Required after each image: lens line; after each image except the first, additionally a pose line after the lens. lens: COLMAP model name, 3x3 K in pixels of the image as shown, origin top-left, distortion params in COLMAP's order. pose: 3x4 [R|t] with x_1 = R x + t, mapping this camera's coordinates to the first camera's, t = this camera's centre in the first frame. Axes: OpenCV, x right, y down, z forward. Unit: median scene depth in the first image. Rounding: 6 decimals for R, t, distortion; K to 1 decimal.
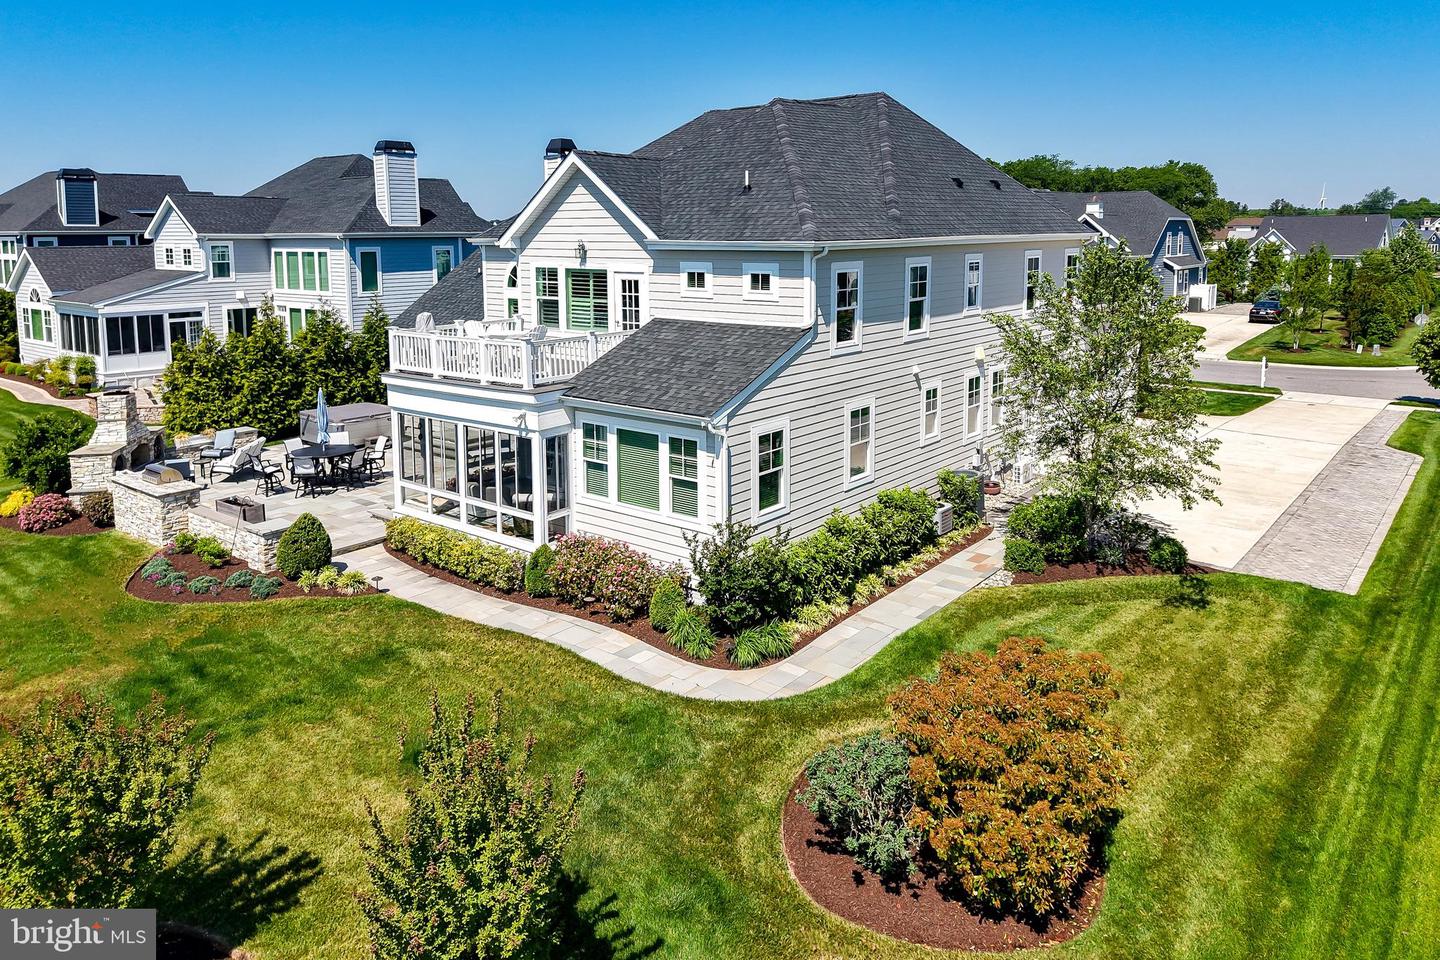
lens RADIAL K [[974.7, 0, 736.5], [0, 974.7, 337.8], [0, 0, 1]] dist [0.047291, -0.024304]
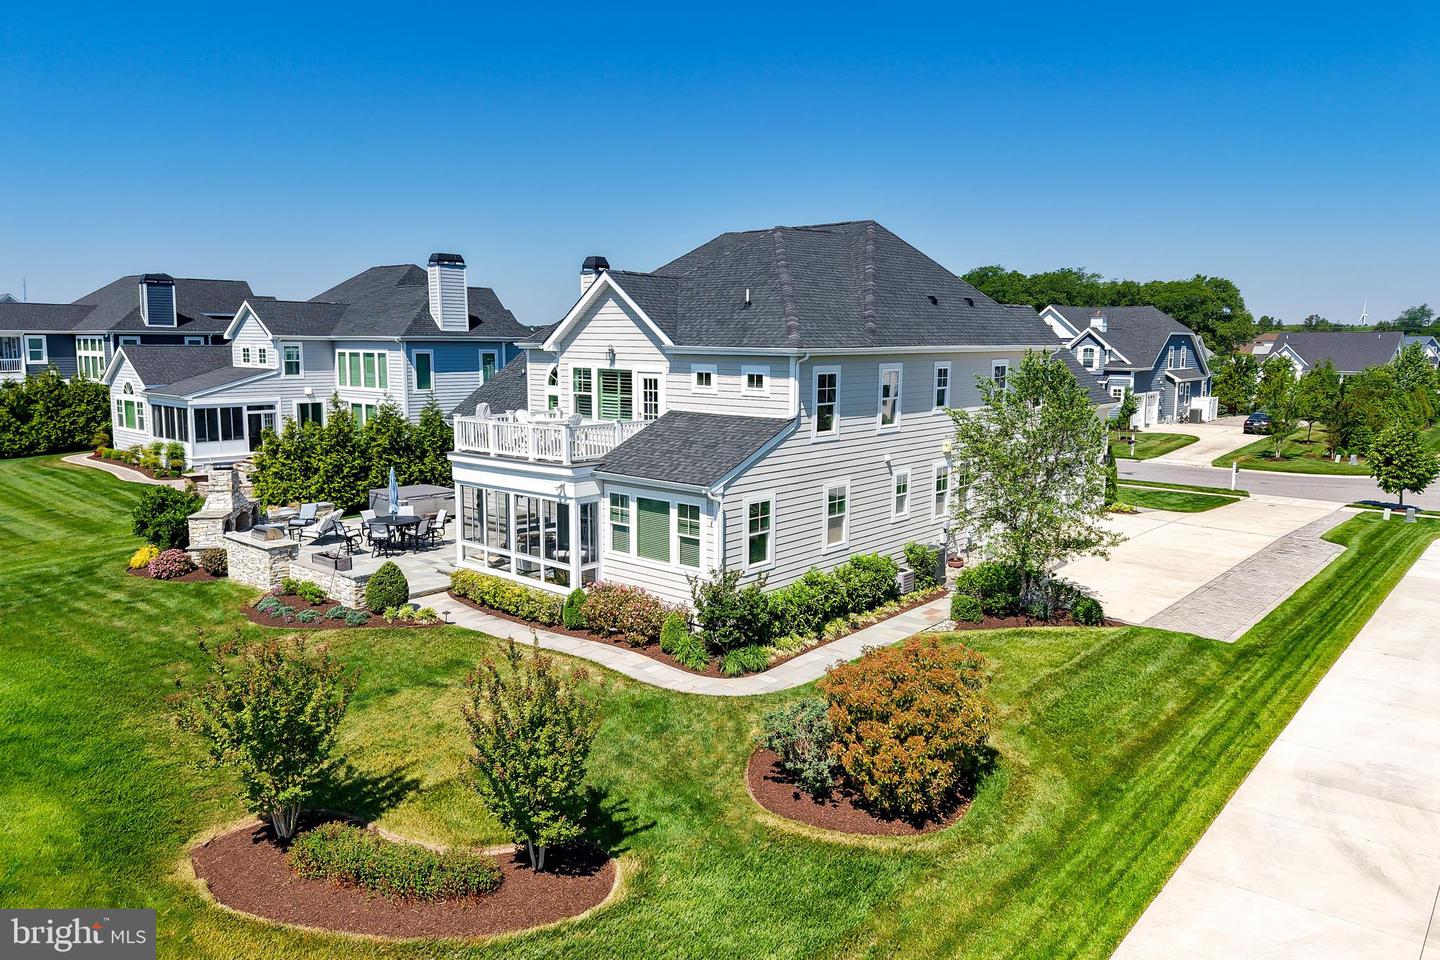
lens RADIAL K [[974.7, 0, 727.6], [0, 974.7, 482.7], [0, 0, 1]] dist [0.047291, -0.024304]
pose [[0.999002, 0.019860, -0.040014, 0.036057], [-0.018390, 0.999154, 0.036797, 0.022696], [0.040711, -0.036025, 0.998521, -0.202105]]
